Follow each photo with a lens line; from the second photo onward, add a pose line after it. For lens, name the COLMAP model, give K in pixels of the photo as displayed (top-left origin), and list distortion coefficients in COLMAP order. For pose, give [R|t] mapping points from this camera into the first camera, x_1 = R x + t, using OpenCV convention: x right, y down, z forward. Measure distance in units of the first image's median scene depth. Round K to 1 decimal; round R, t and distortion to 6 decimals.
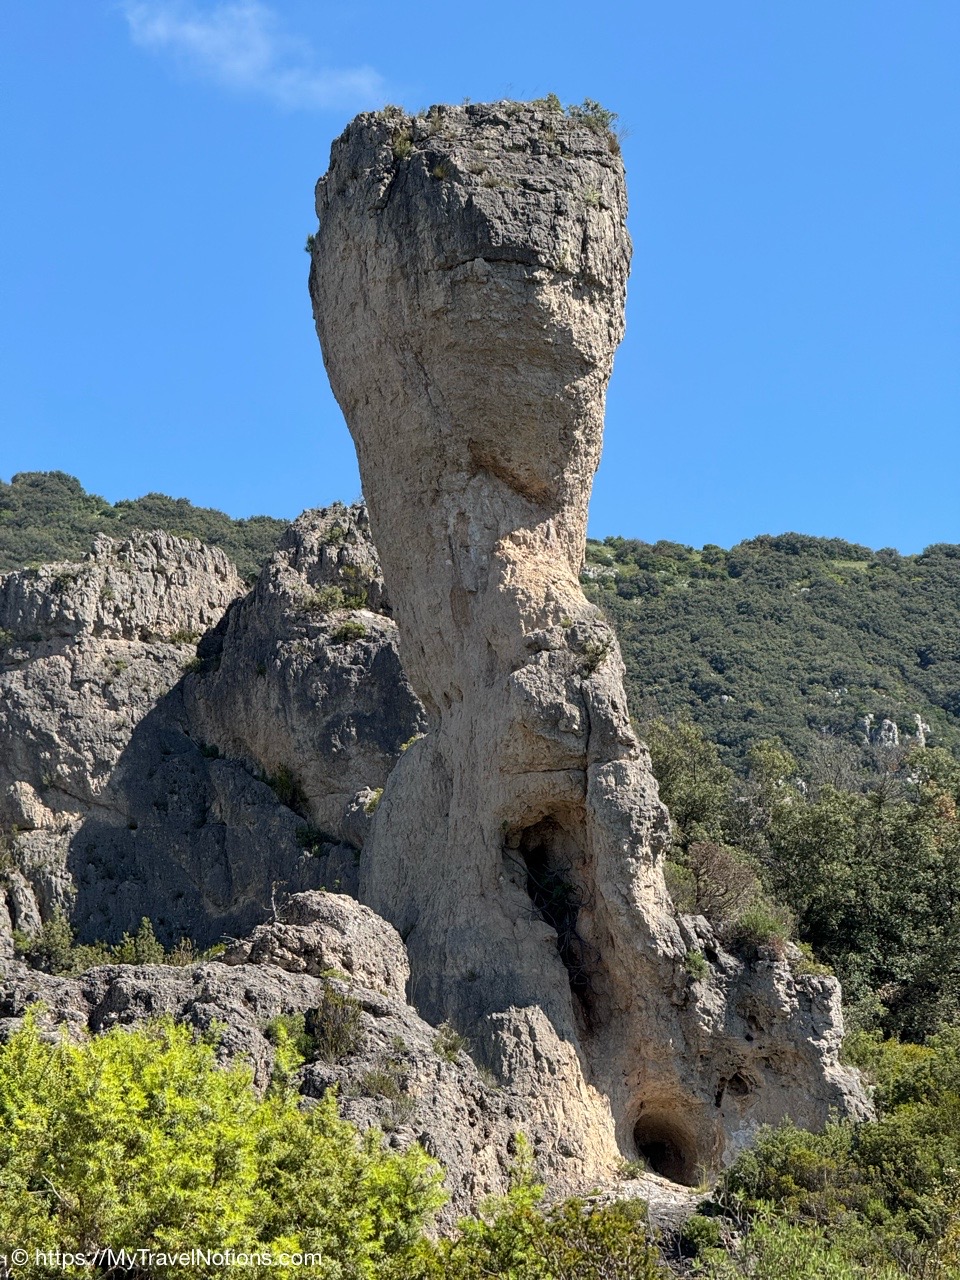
lens RADIAL K [[4911.0, 0, 480.9], [0, 4911.0, 640.7], [0, 0, 1]] dist [0.808867, 0.000000]
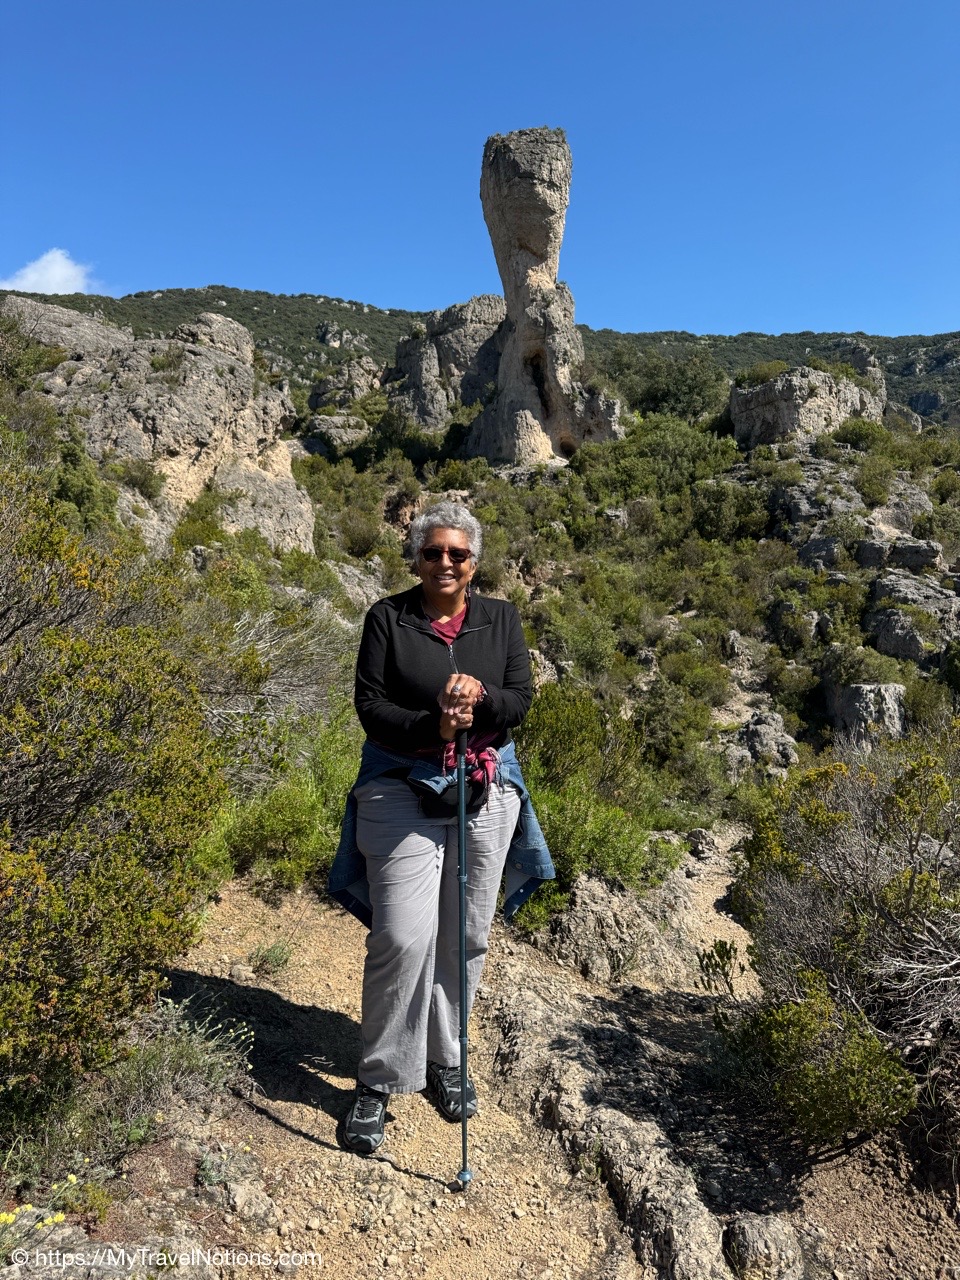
lens RADIAL K [[986.7, 0, 479.8], [0, 986.7, 636.9], [0, 0, 1]] dist [0.029774, 0.000446]
pose [[0.976624, 0.033665, -0.212303, 0.125120], [0.022165, 0.966624, 0.255238, 0.048824], [0.213810, -0.253977, 0.943282, 0.290814]]
